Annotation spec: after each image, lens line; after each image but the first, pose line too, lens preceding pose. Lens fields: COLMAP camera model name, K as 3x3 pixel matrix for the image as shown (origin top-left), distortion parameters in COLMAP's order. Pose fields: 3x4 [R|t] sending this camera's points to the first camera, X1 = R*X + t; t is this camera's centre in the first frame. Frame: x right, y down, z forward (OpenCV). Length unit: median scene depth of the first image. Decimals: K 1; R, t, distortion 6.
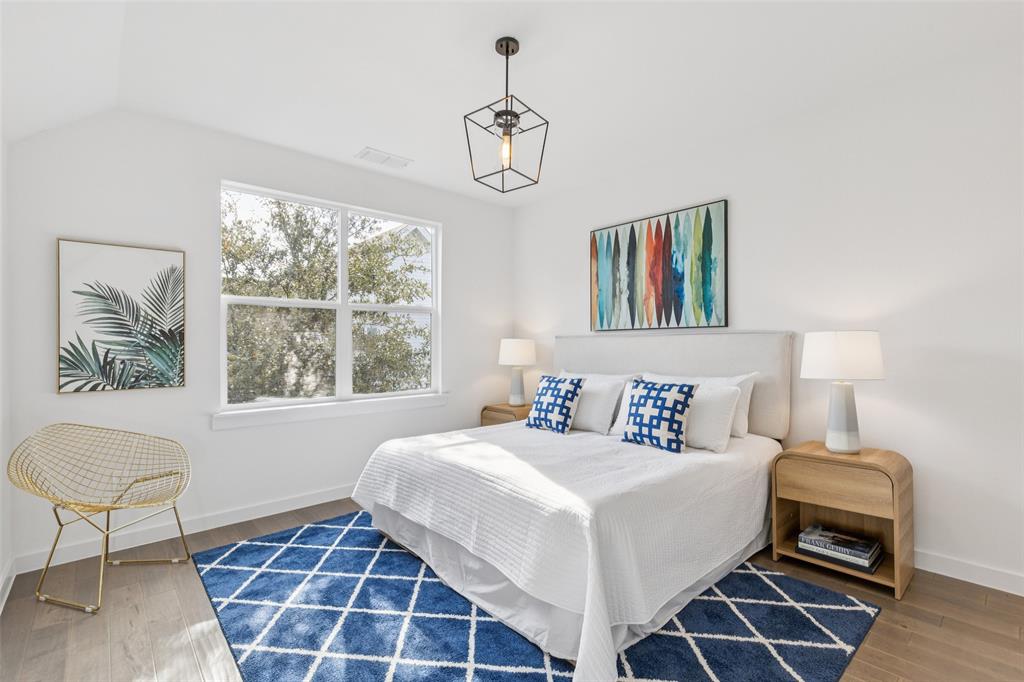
lens RADIAL K [[462.3, 0, 518.5], [0, 462.3, 346.1], [0, 0, 1]] dist [0.000654, -0.000132]
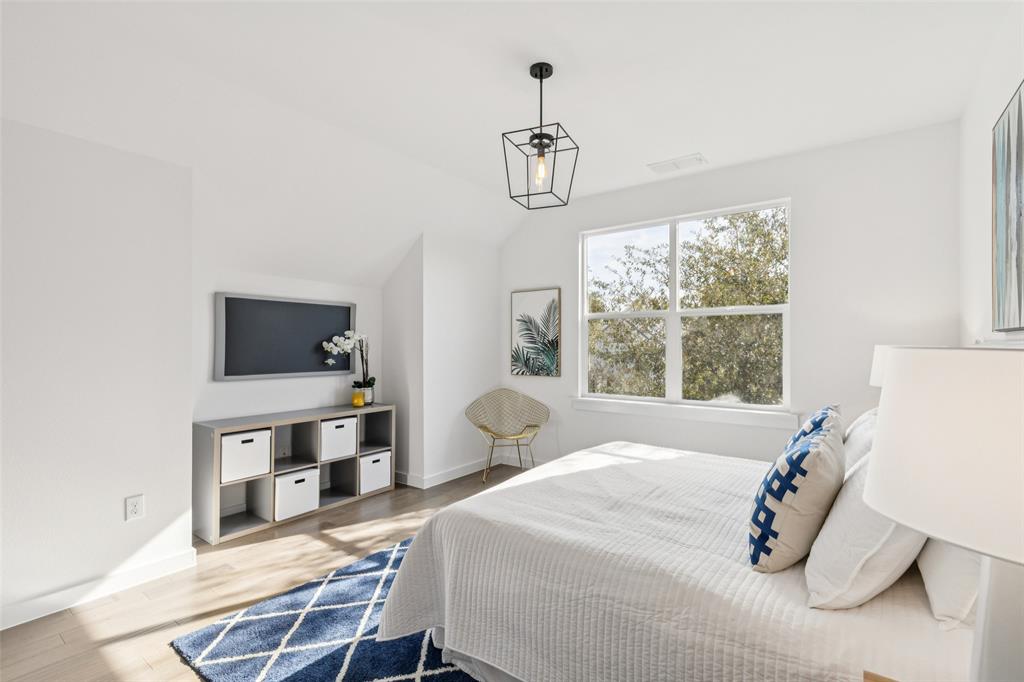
lens RADIAL K [[462.3, 0, 511.7], [0, 462.3, 339.1], [0, 0, 1]] dist [0.000654, -0.000132]
pose [[0.197088, -0.004088, -0.980377, 0.785465], [-0.002515, 0.999986, -0.004675, -0.030729], [0.980383, 0.003387, 0.197075, 0.583996]]
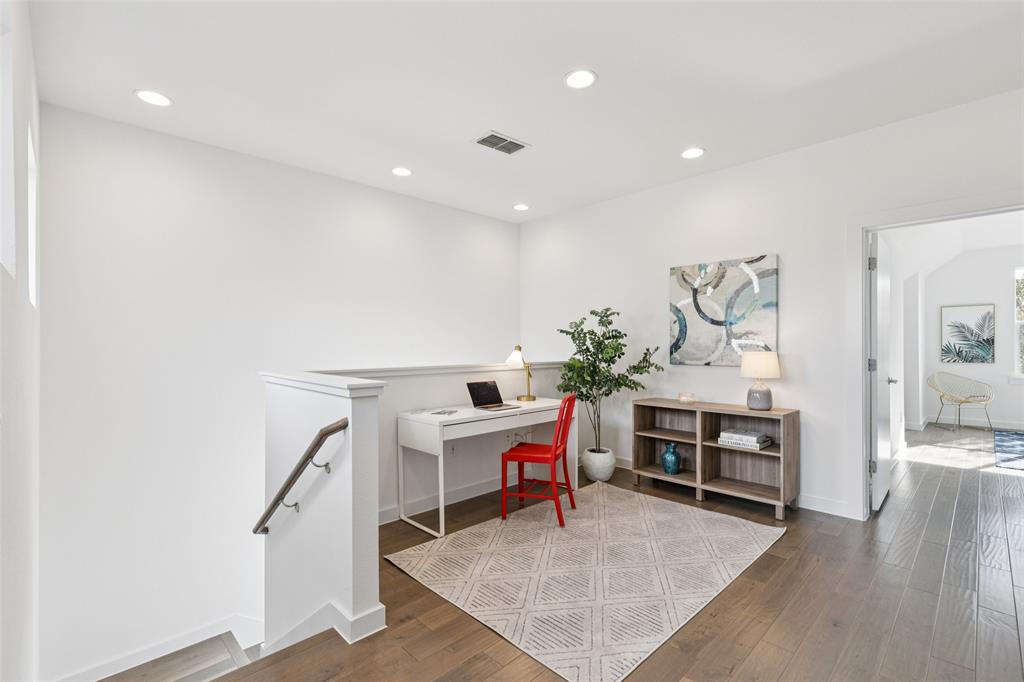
lens RADIAL K [[462.3, 0, 517.5], [0, 462.3, 343.0], [0, 0, 1]] dist [0.000654, -0.000132]
pose [[0.045316, 0.004581, -0.998962, 1.567561], [0.002134, 0.999987, 0.004682, -0.029803], [0.998970, -0.002344, 0.045306, -1.573215]]
